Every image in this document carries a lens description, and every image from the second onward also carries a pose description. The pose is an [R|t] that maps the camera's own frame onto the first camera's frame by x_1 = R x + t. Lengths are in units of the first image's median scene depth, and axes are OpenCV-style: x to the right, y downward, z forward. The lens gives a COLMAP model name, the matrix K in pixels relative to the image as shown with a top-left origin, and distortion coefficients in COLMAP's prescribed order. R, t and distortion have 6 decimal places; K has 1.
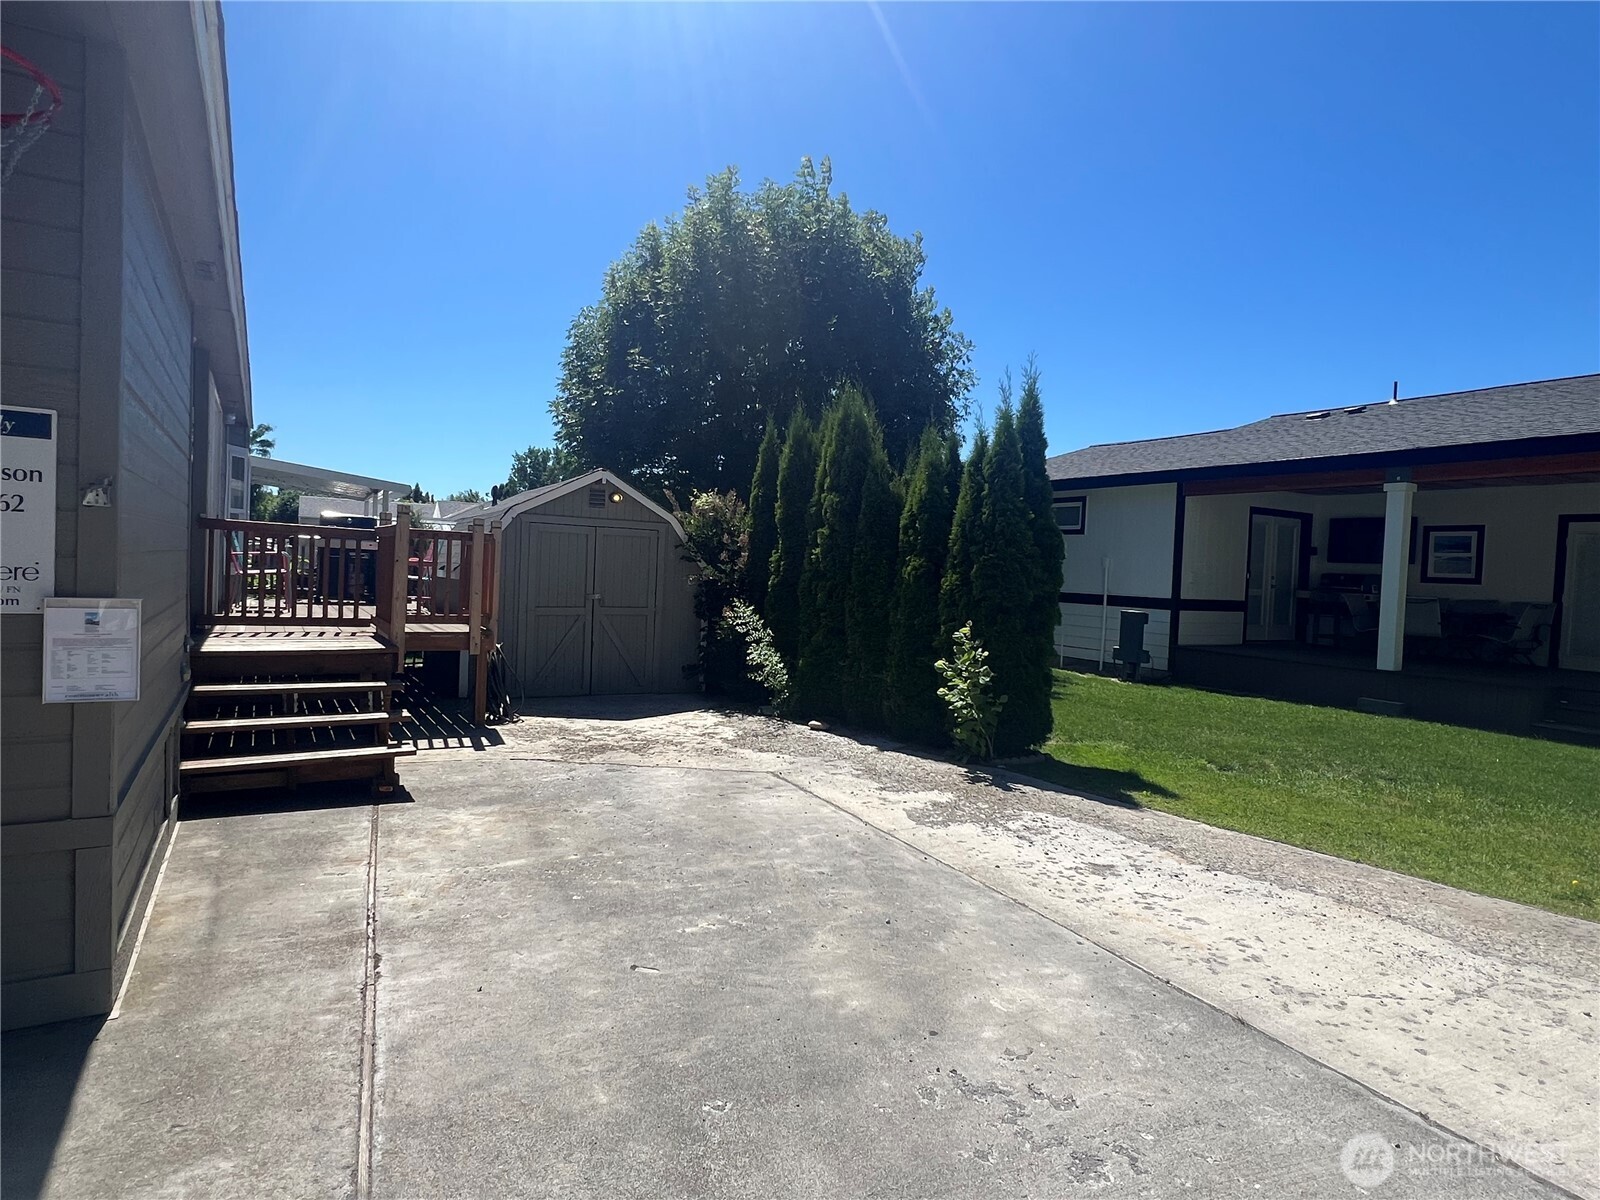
lens RADIAL K [[881.4, 0, 798.9], [0, 881.4, 593.1], [0, 0, 1]] dist [0.001785, -0.002337]
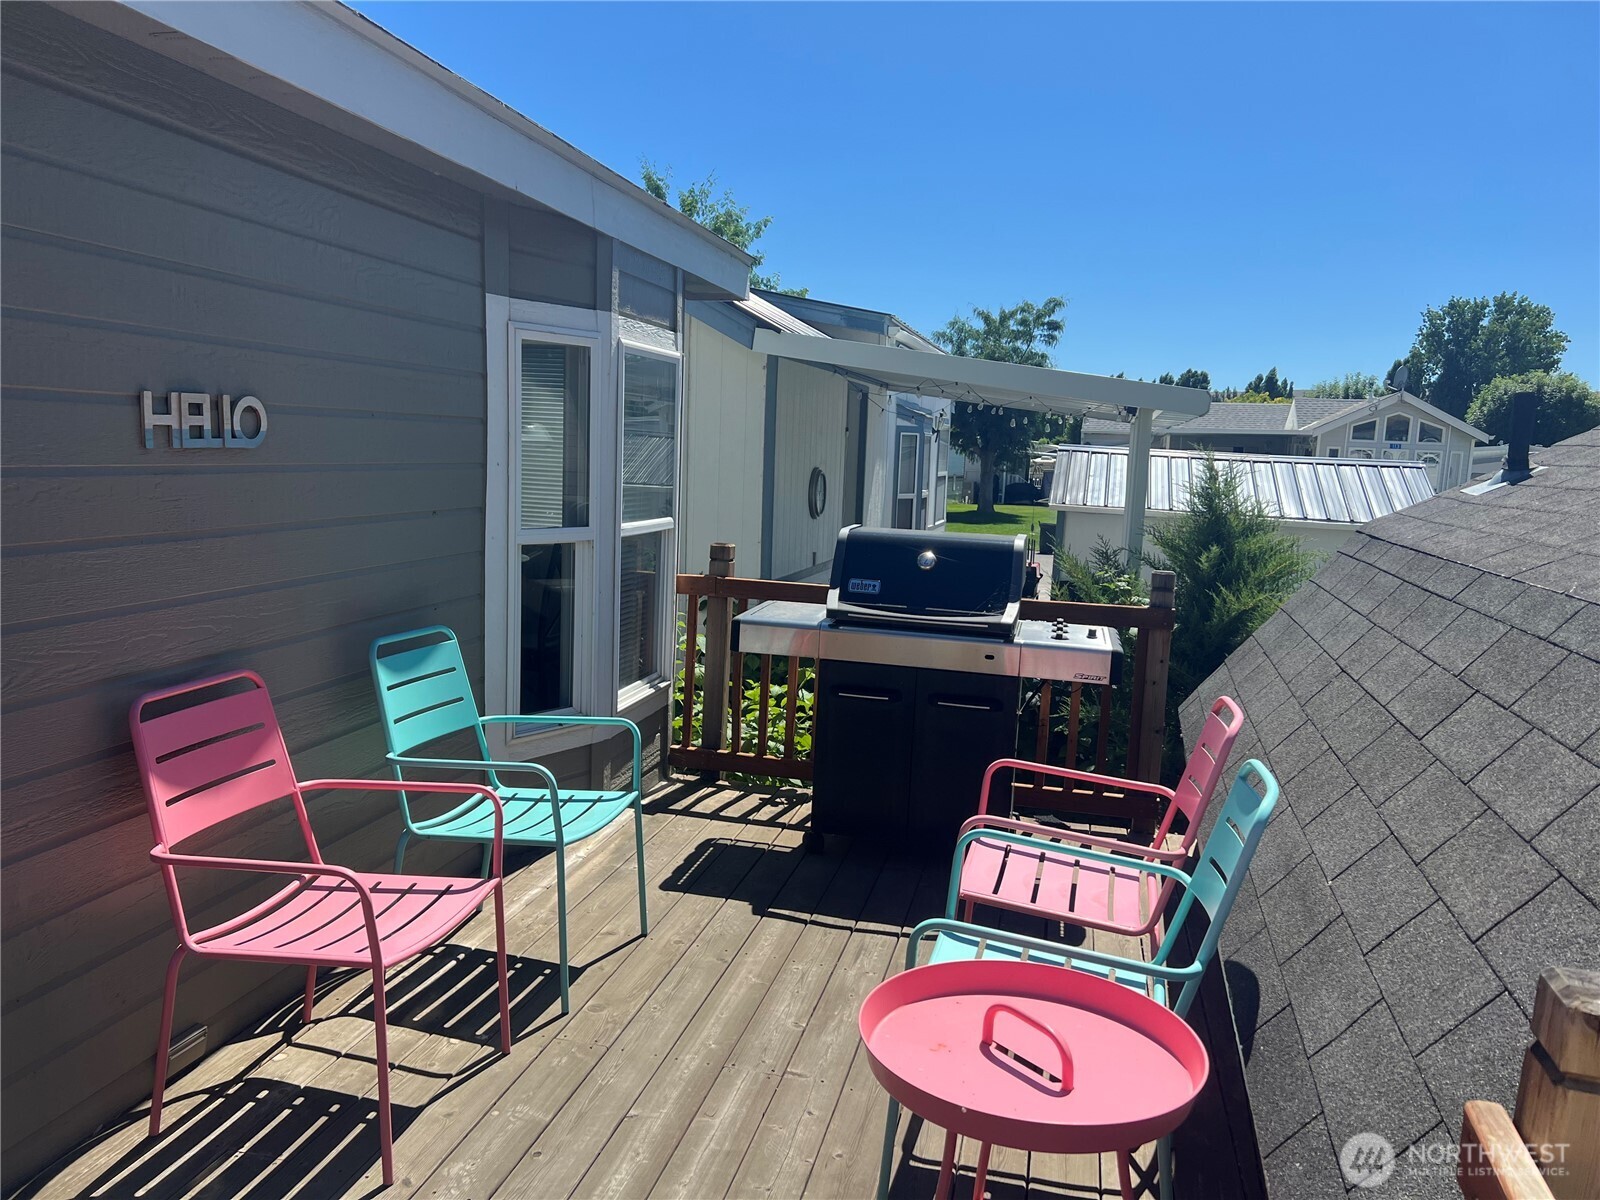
lens RADIAL K [[1197.4, 0, 797.9], [0, 1197.4, 601.5], [0, 0, 1]] dist [0.064581, -0.067113]
pose [[0.712972, 0.073821, -0.697296, -0.677535], [-0.025654, 0.996523, 0.079268, -0.234240], [0.700723, -0.038628, 0.712387, 1.755824]]
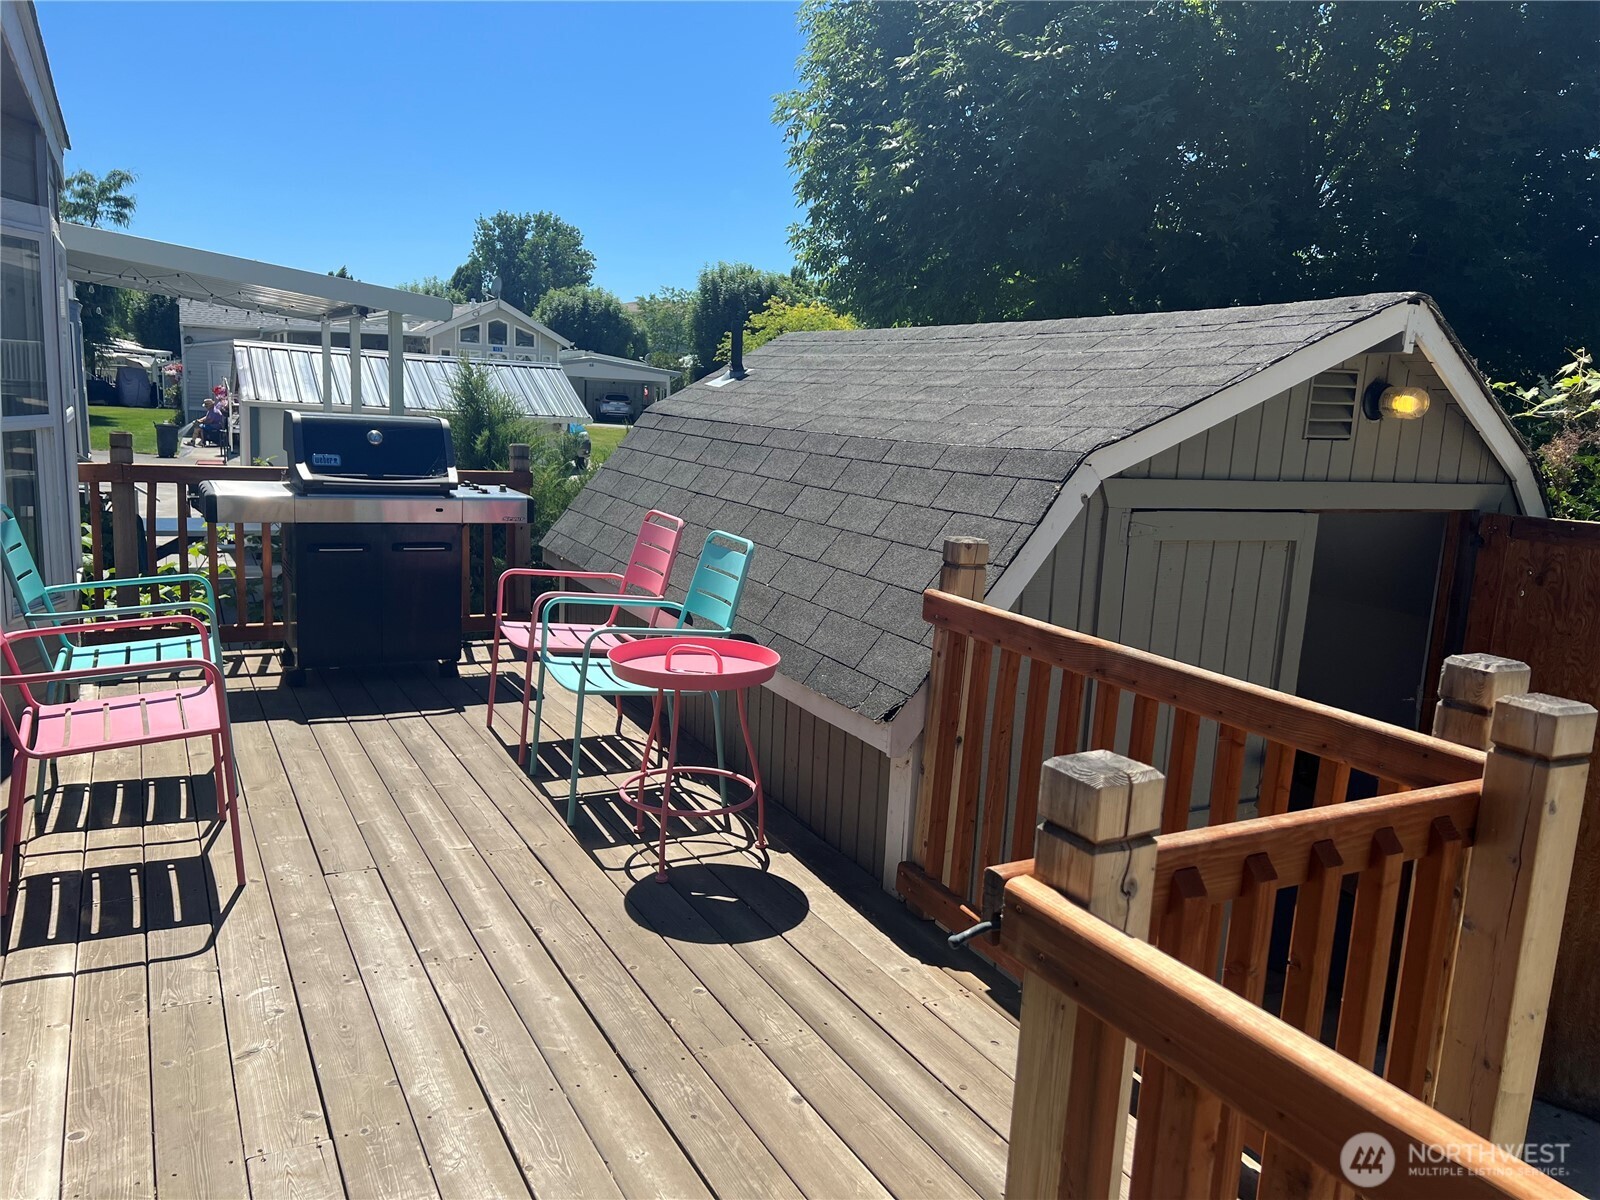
lens RADIAL K [[1197.4, 0, 802.0], [0, 1197.4, 602.4], [0, 0, 1]] dist [0.064581, -0.067113]
pose [[0.998676, 0.013502, -0.049631, -0.778215], [-0.005956, 0.988795, 0.149161, -0.214853], [0.051089, -0.148668, 0.987567, 1.346211]]
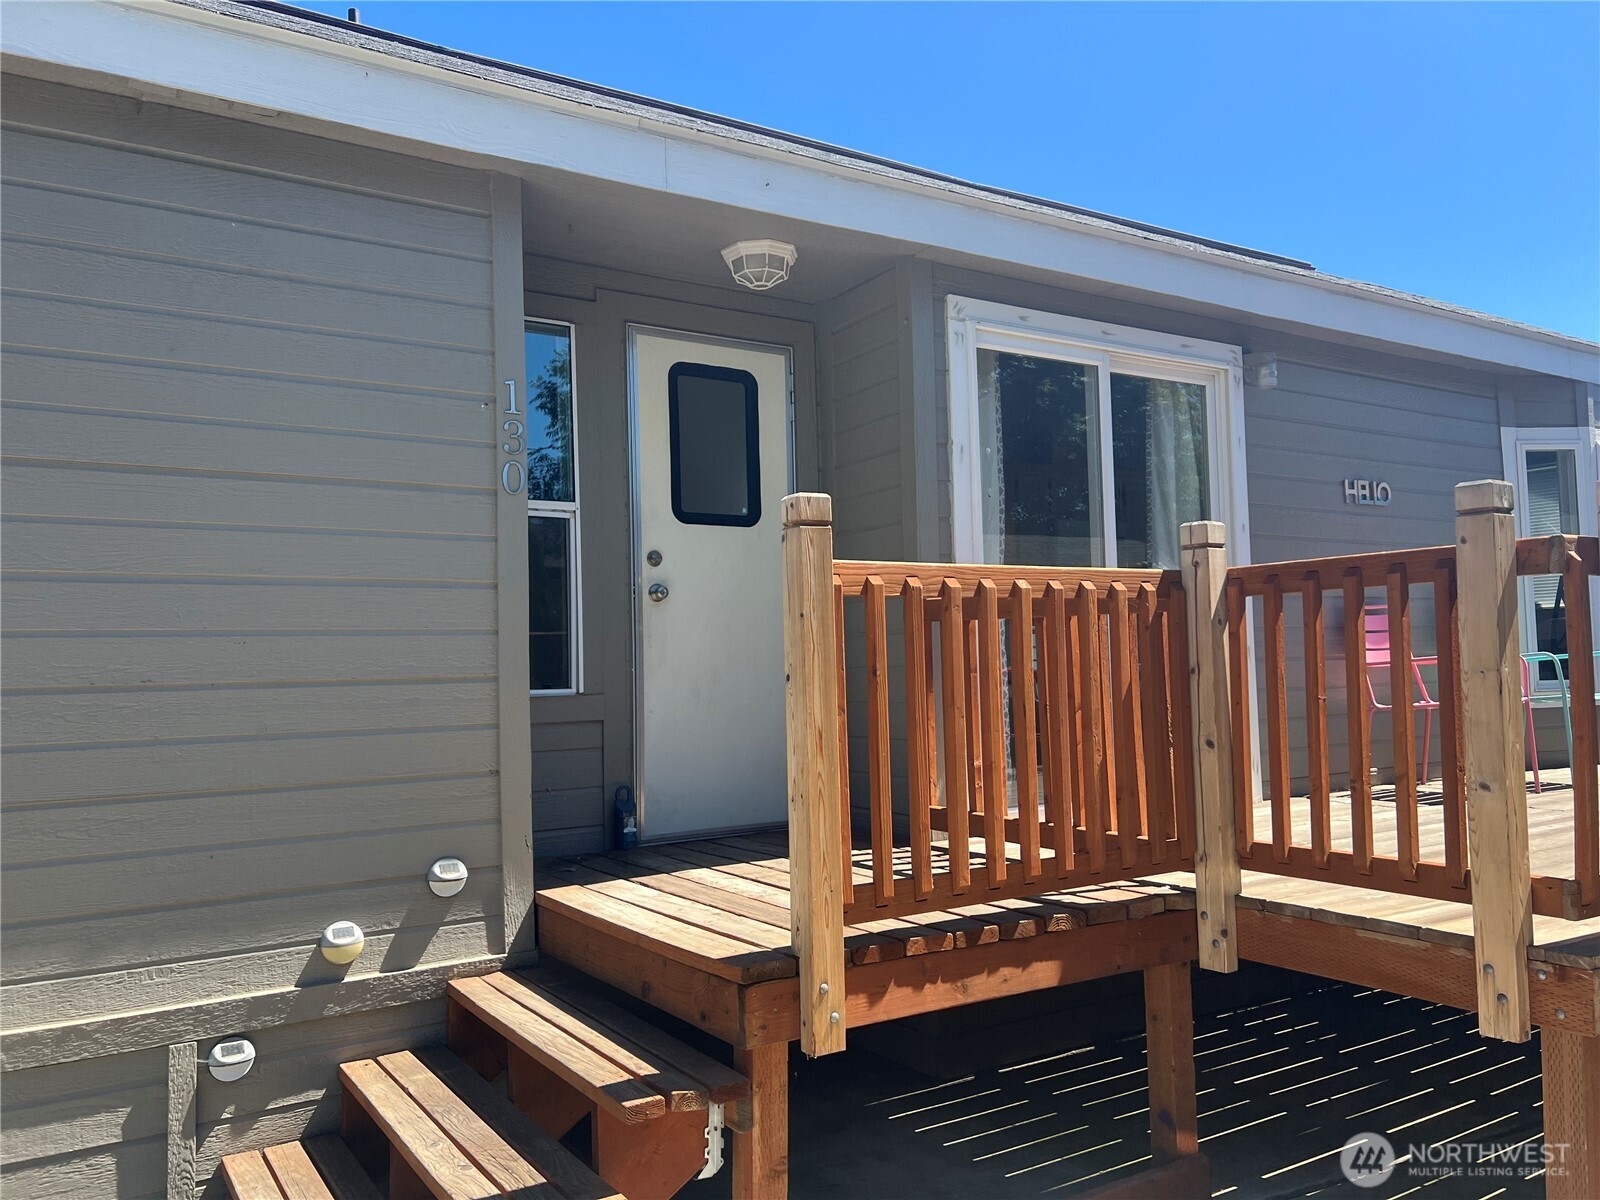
lens RADIAL K [[1197.4, 0, 796.5], [0, 1197.4, 624.6], [0, 0, 1]] dist [0.064581, -0.067113]
pose [[0.016784, -0.084507, -0.996282, -0.041258], [0.000053, 0.996422, -0.084518, -0.026602], [0.999859, 0.001366, 0.016728, 1.357525]]
